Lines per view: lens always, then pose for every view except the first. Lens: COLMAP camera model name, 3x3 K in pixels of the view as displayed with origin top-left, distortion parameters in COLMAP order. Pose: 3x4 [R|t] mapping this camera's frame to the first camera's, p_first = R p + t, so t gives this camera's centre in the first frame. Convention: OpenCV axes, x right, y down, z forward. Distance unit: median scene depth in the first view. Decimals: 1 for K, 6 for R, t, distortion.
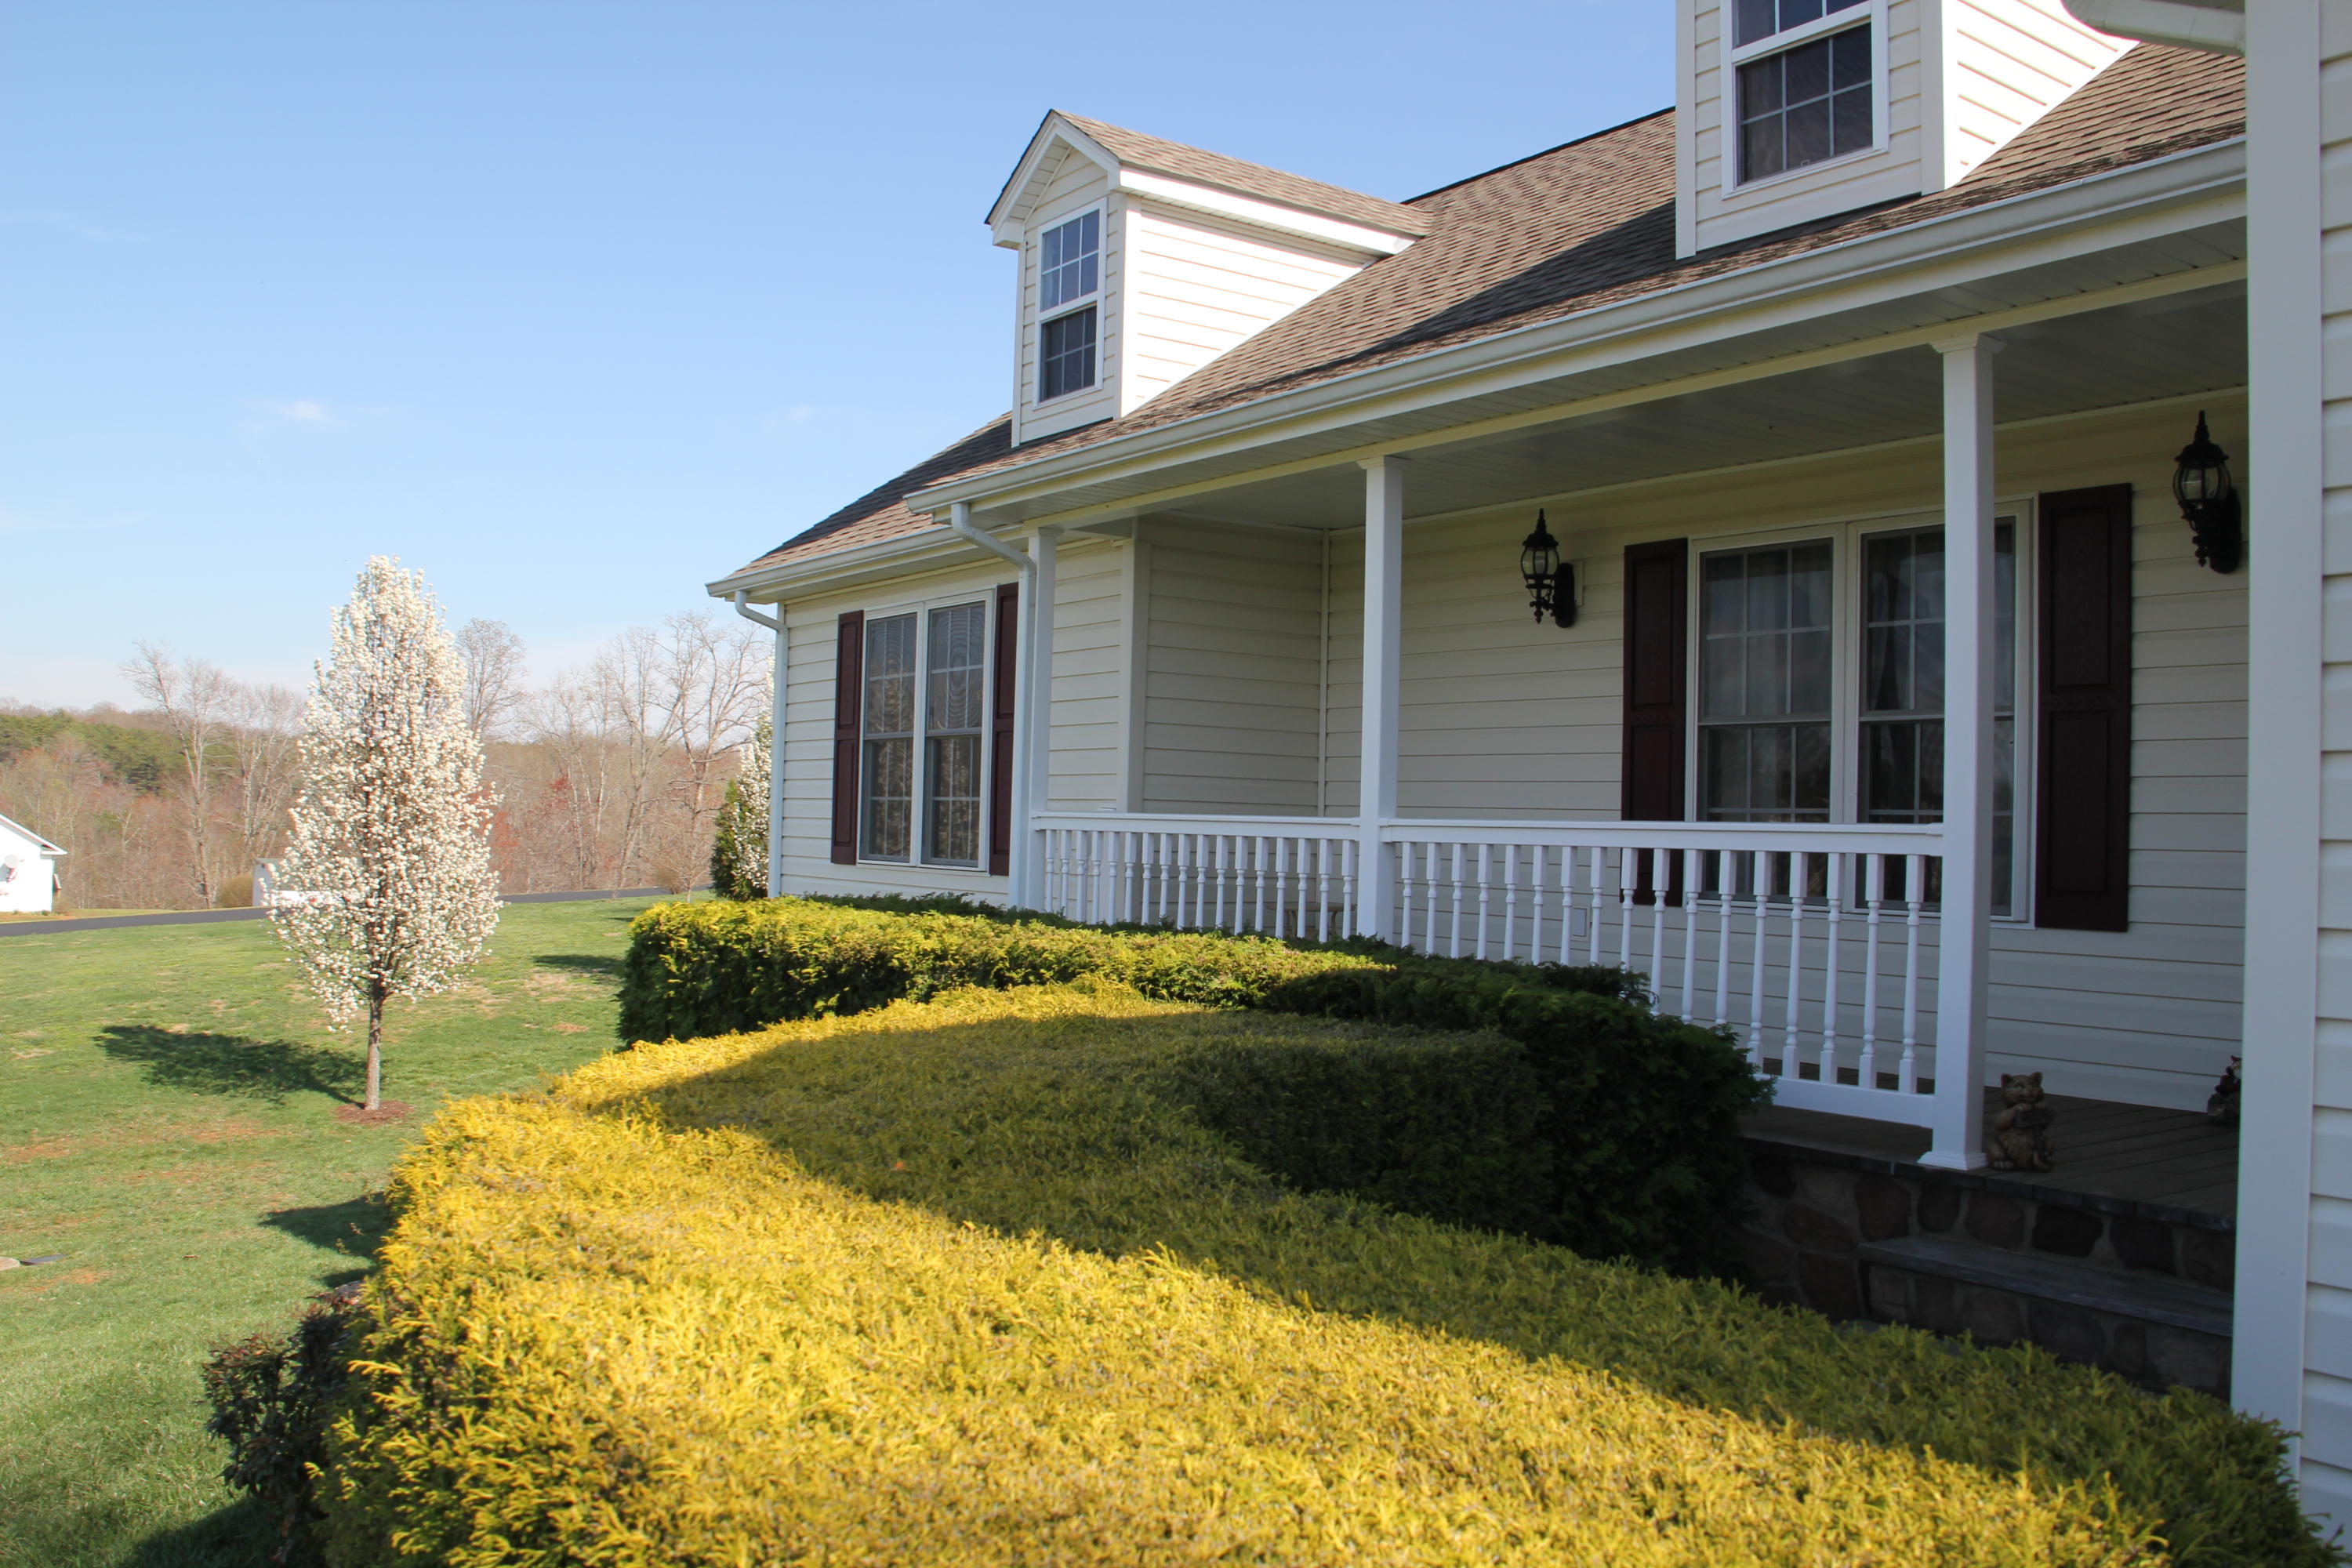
lens RADIAL K [[1920.2, 0, 1172.1], [0, 1920.2, 783.4], [0, 0, 1]] dist [-0.146470, 0.076136]
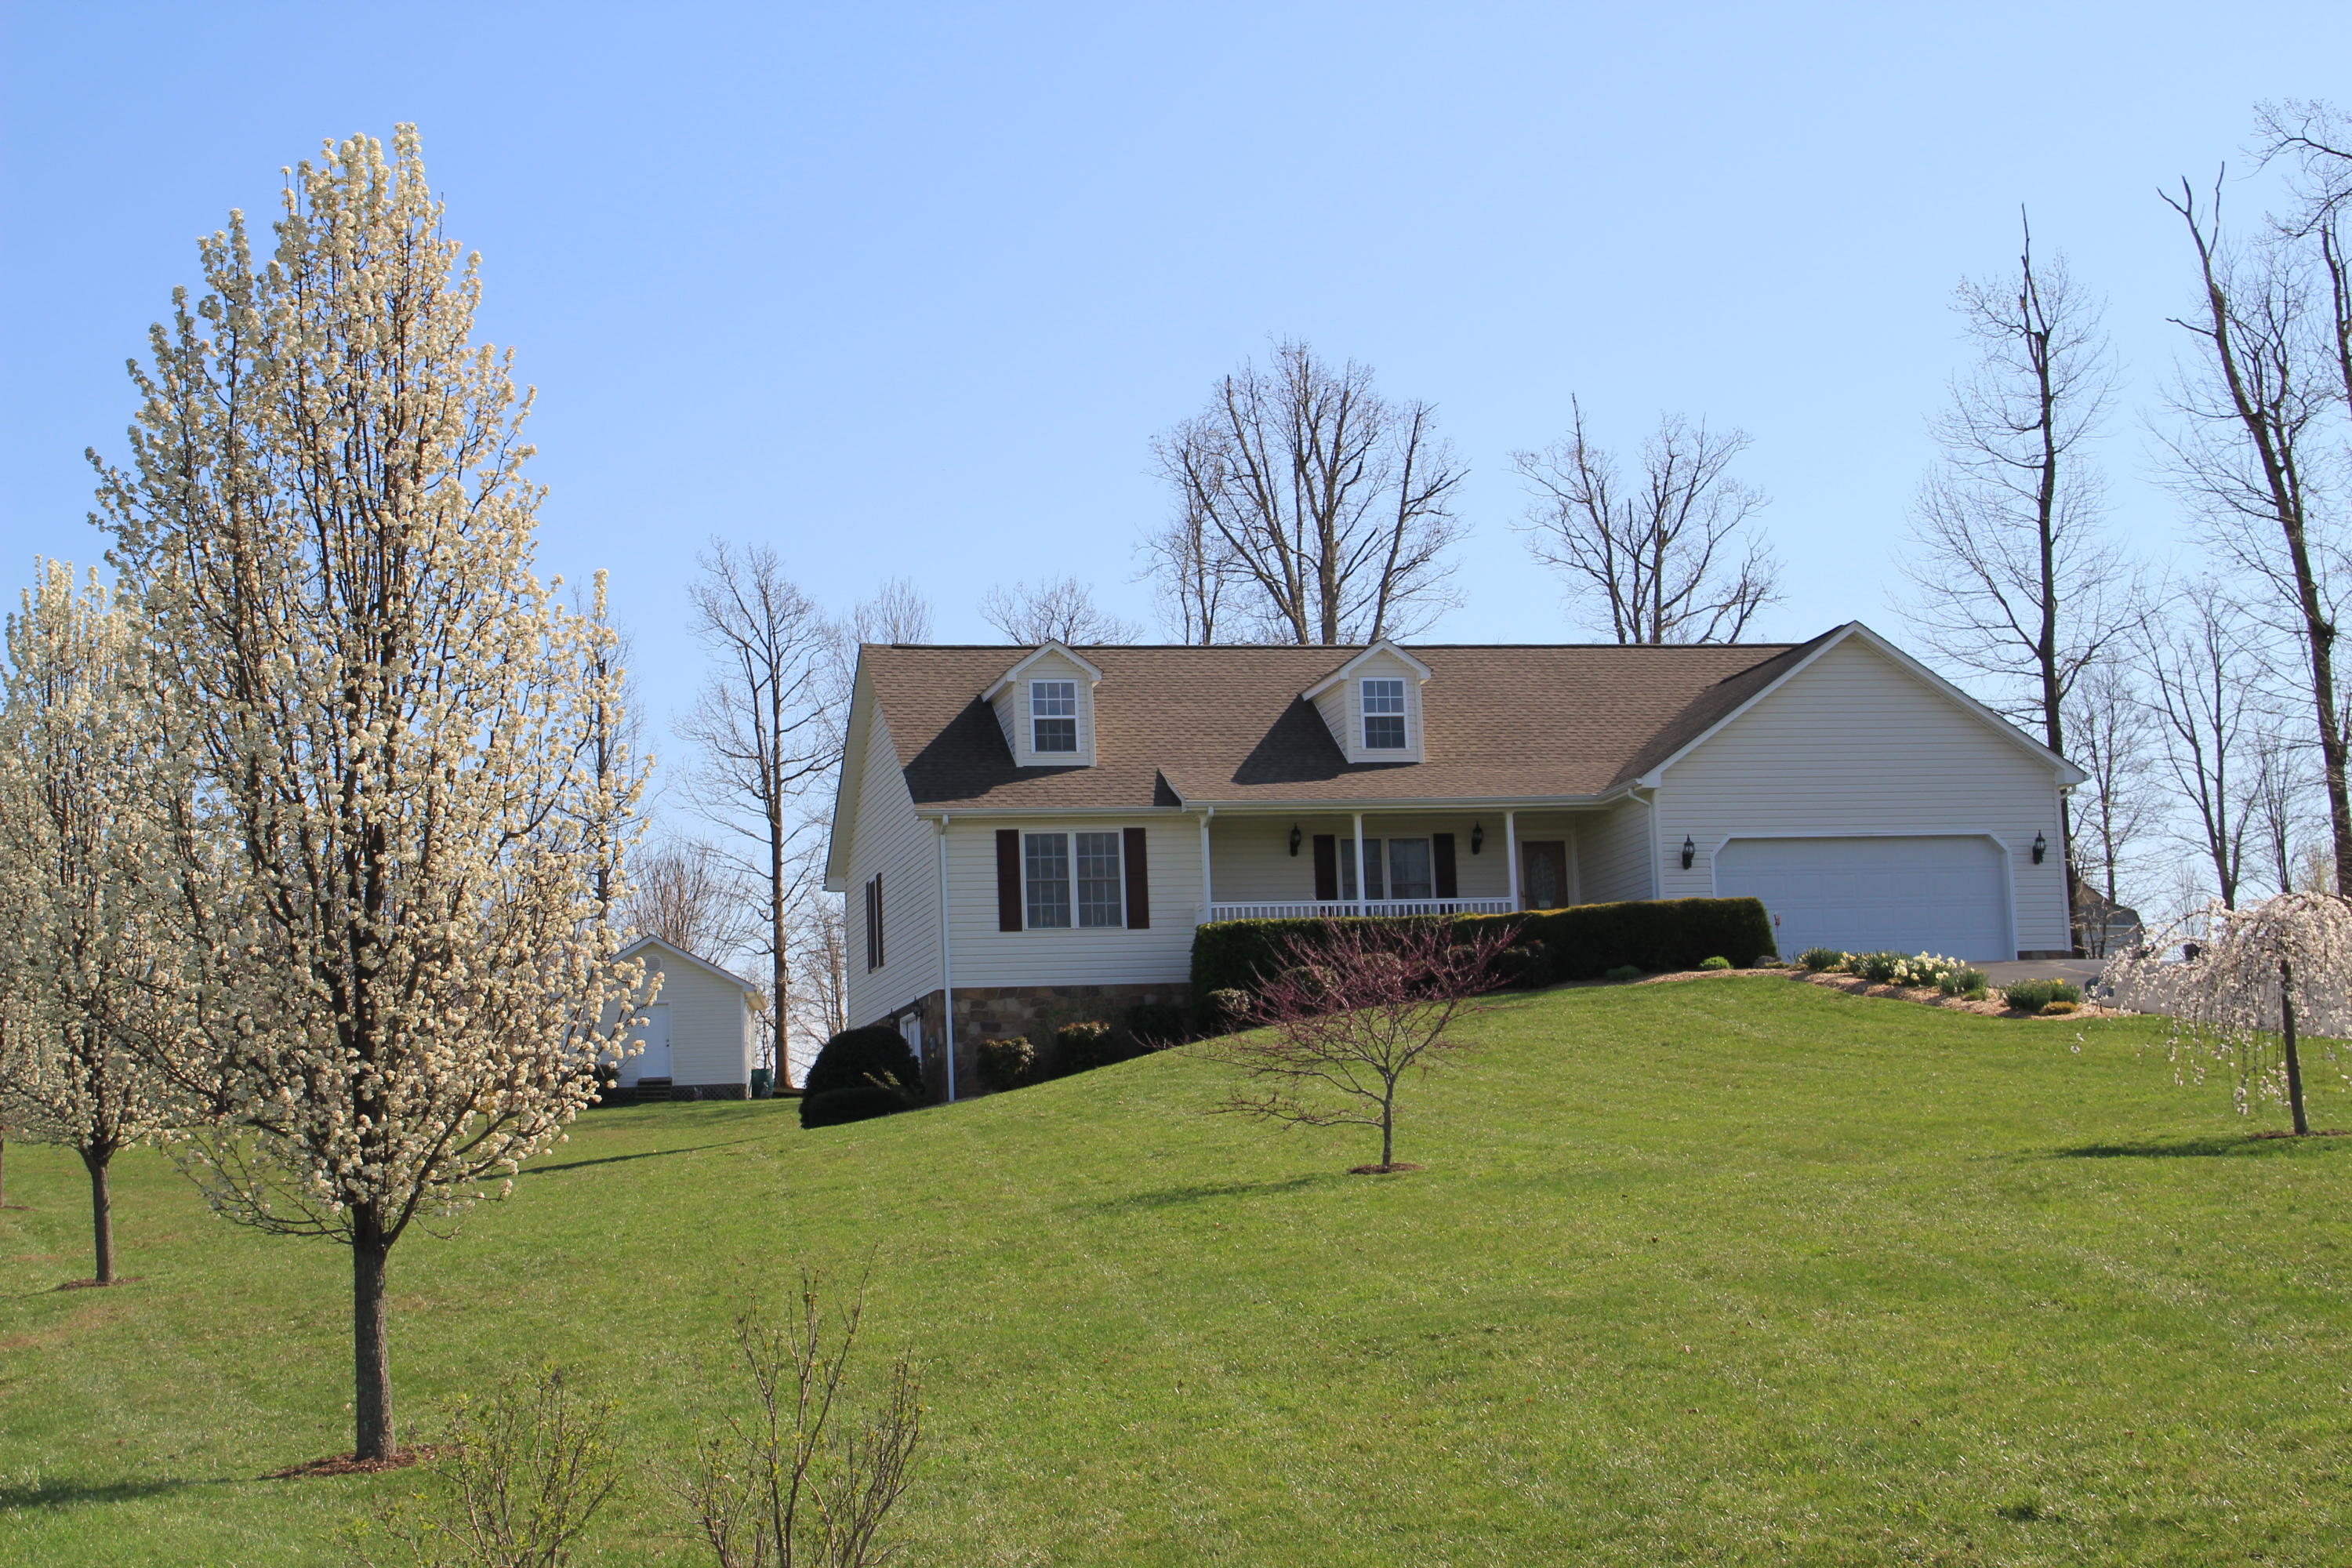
lens RADIAL K [[3665.9, 0, 1178.2], [0, 3665.9, 814.6], [0, 0, 1]] dist [0.140942, 0.000000]
pose [[0.381819, 0.075873, 0.921117, -4.644635], [0.030003, 0.995082, -0.094403, 0.359893], [-0.923750, 0.063681, 0.377665, -1.034476]]
